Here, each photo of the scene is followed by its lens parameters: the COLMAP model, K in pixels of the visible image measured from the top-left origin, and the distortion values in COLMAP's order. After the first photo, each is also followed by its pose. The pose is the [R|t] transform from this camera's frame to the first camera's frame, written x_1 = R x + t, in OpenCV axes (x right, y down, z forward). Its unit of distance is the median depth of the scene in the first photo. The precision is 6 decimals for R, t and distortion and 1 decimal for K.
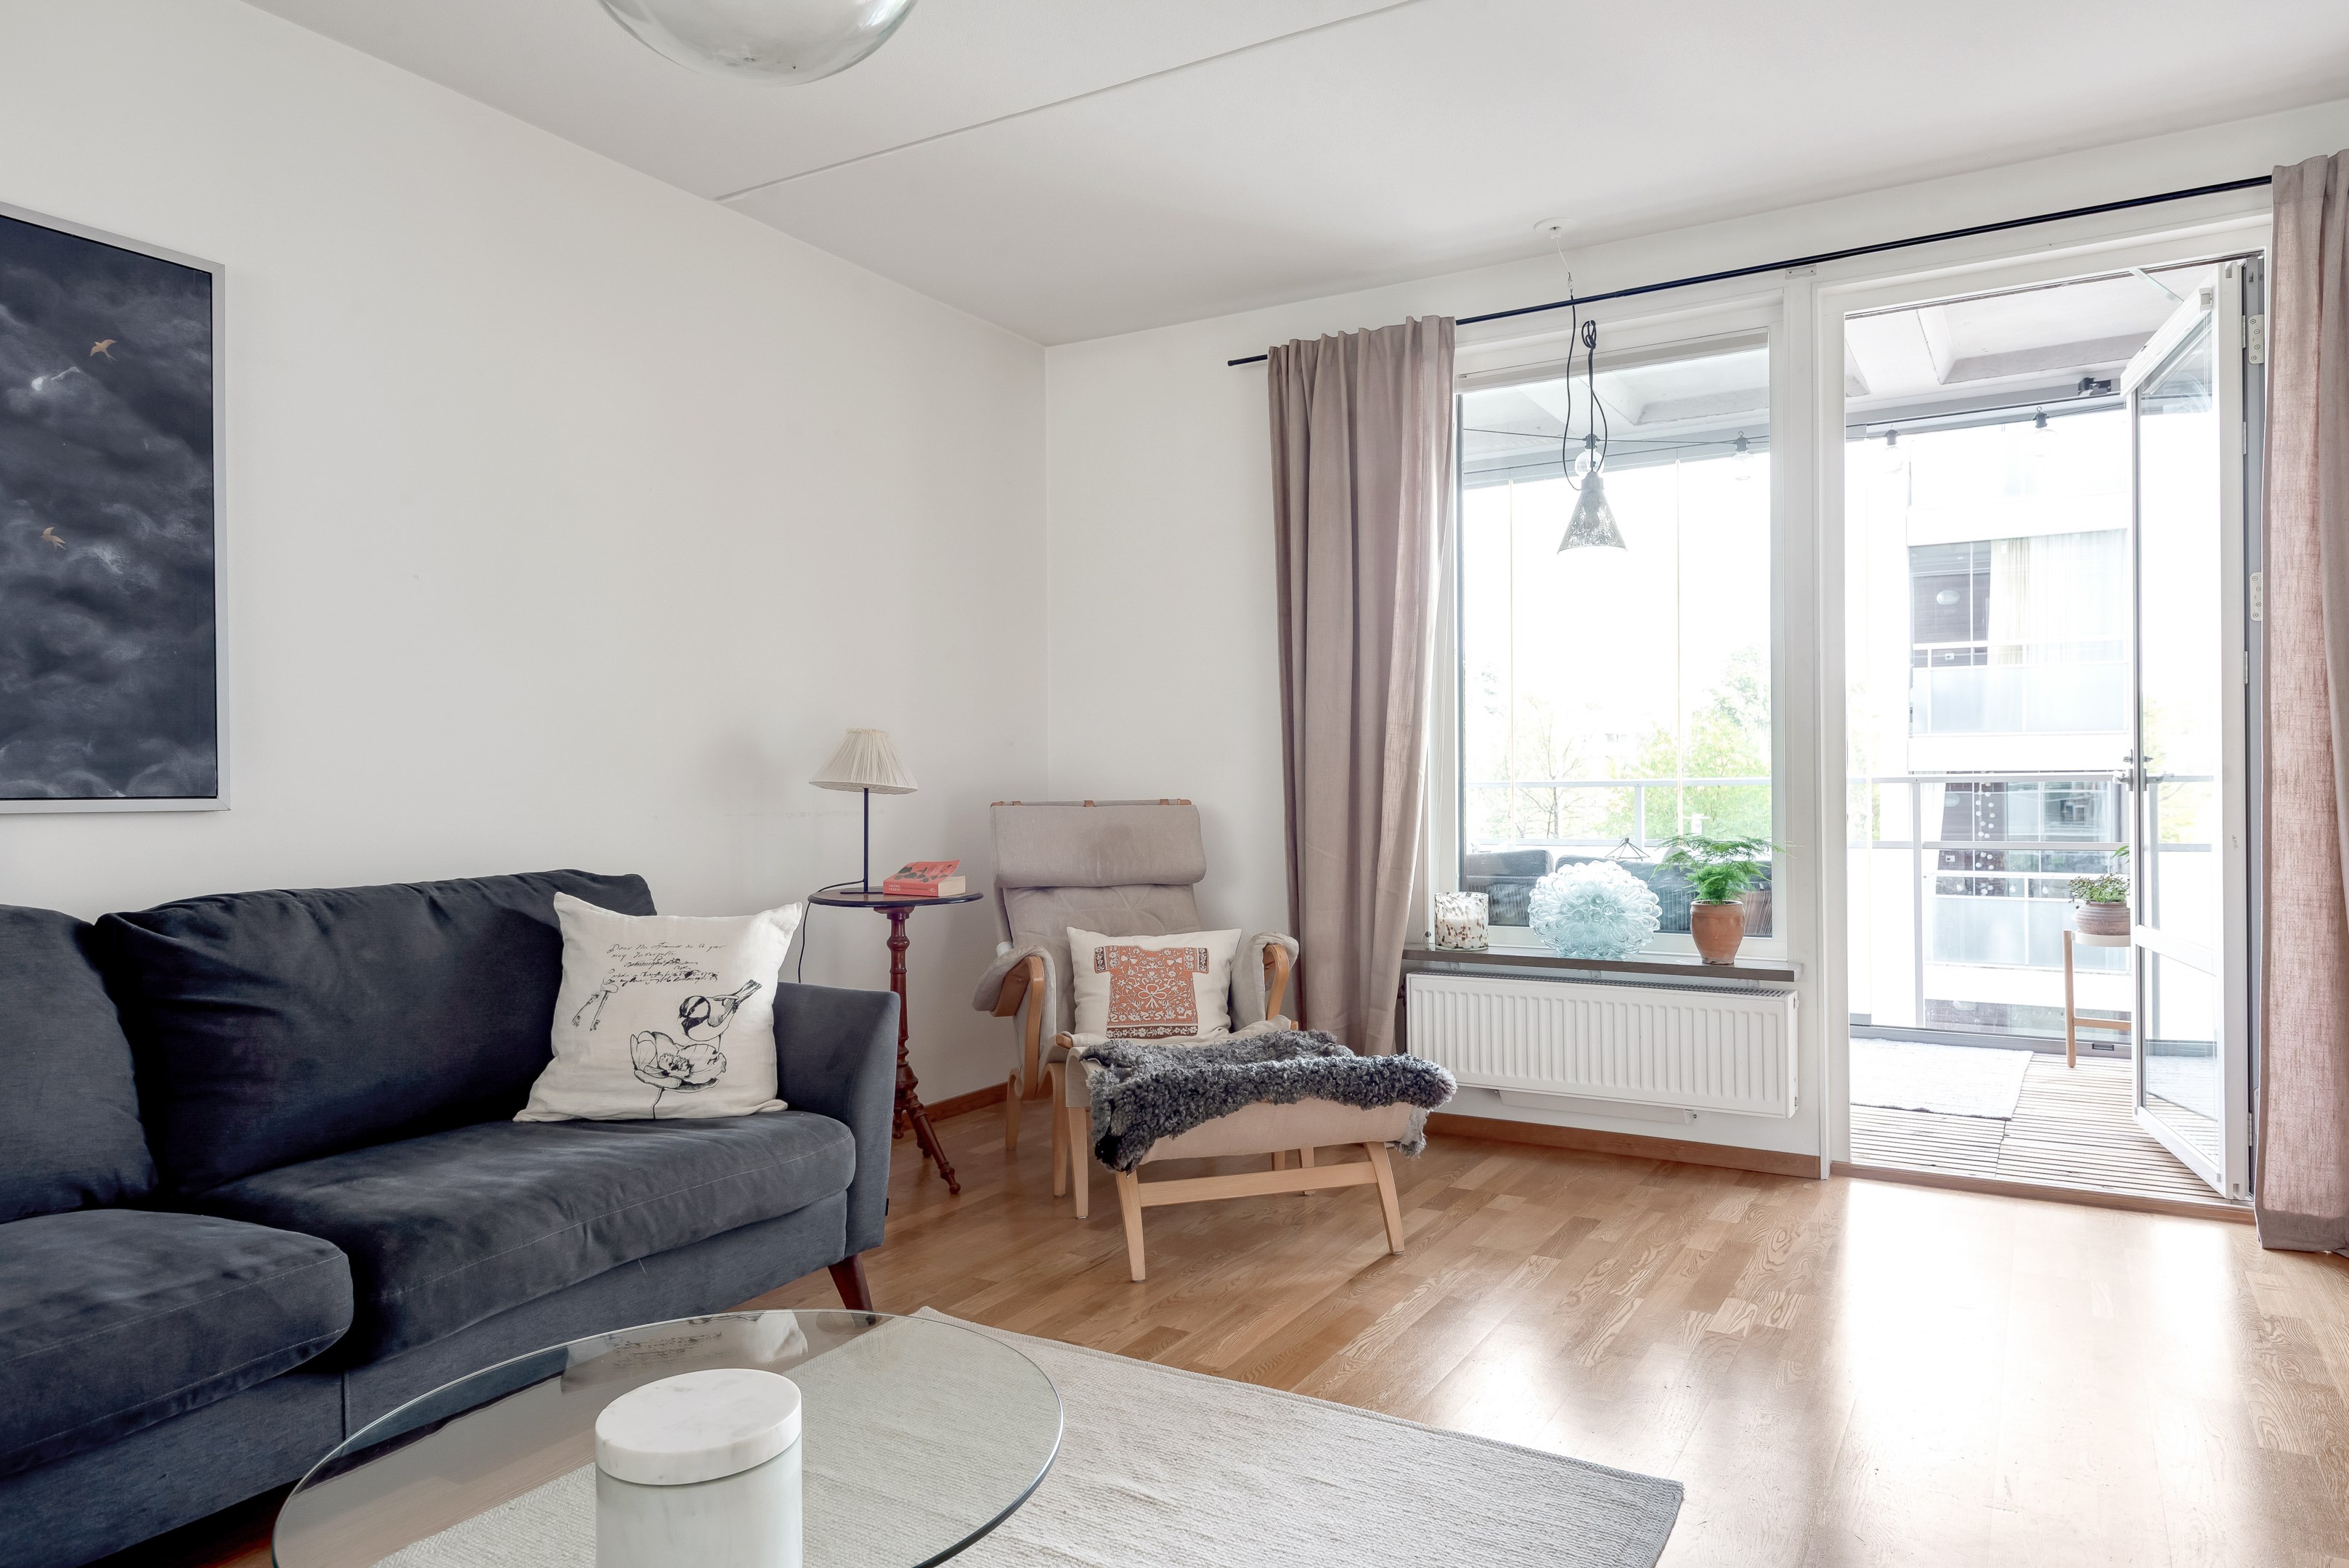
lens RADIAL K [[1540.4, 0, 1169.5], [0, 1540.4, 778.2], [0, 0, 1]] dist [0.039234, -0.025918]
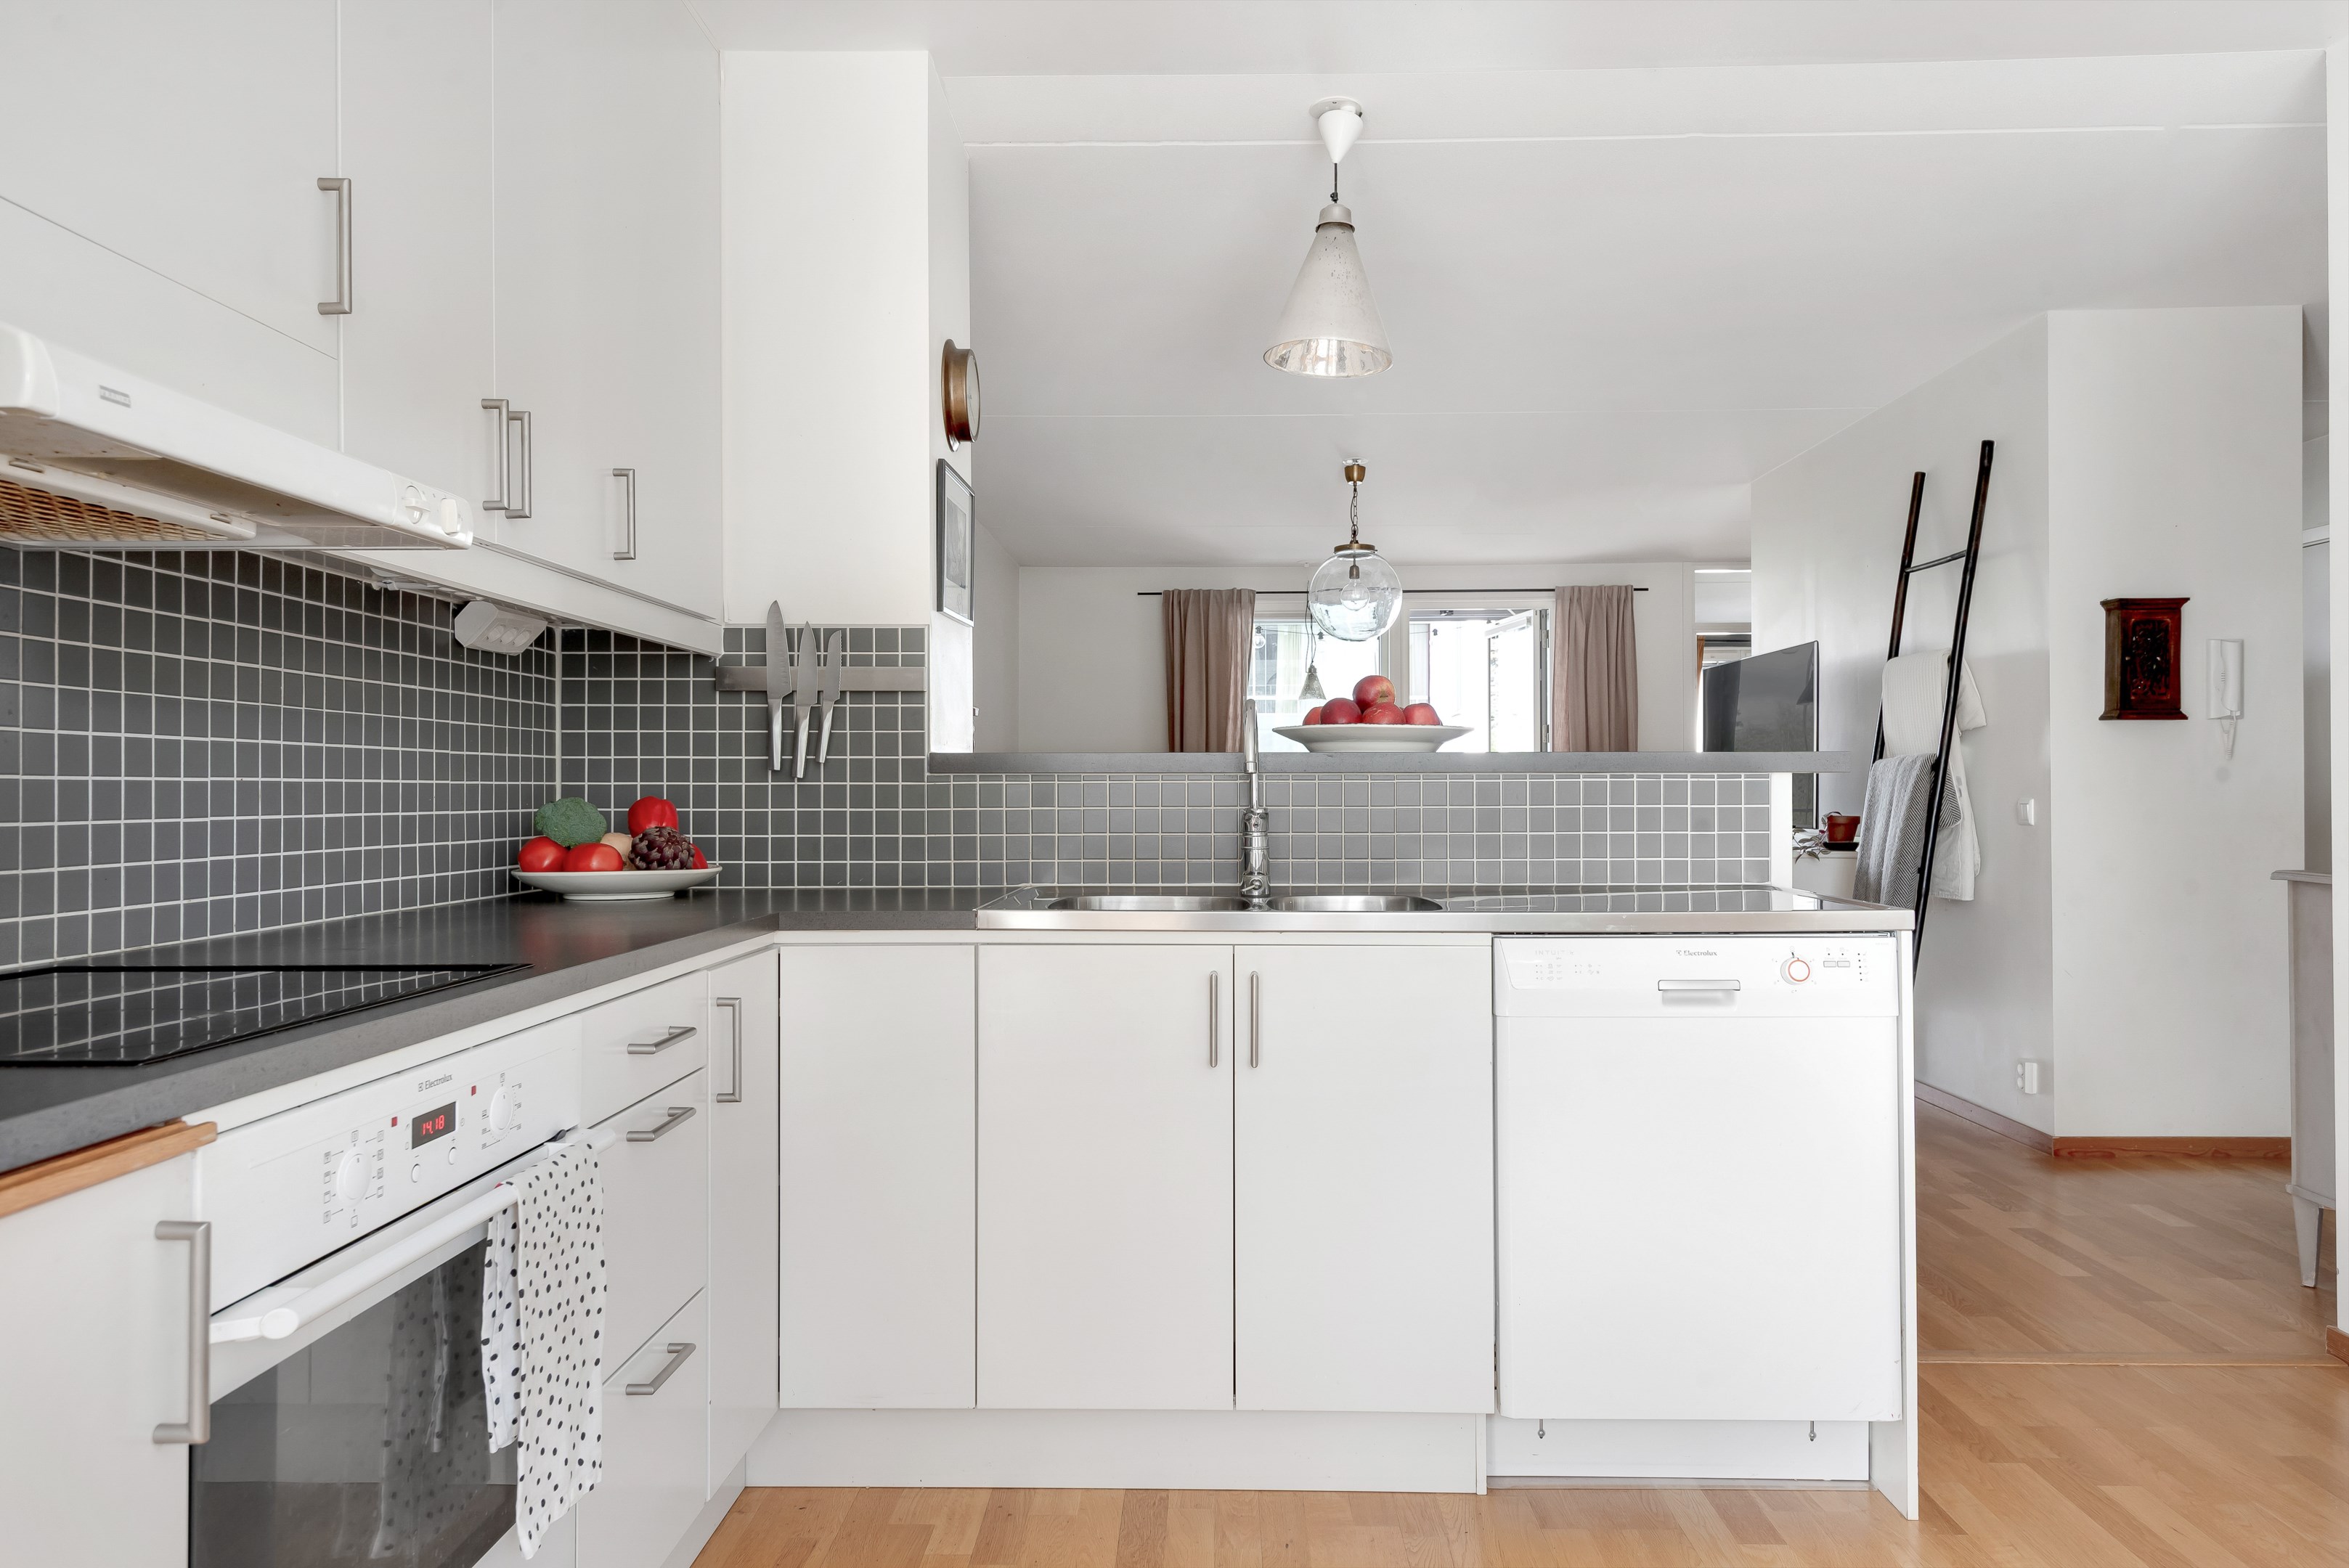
lens RADIAL K [[1540.4, 0, 1180.8], [0, 1540.4, 789.2], [0, 0, 1]] dist [0.039234, -0.025918]
pose [[0.861072, 0.003747, 0.508470, -1.206508], [-0.002571, 0.999992, -0.003014, -0.007857], [-0.508477, 0.001288, 0.861075, -0.988873]]
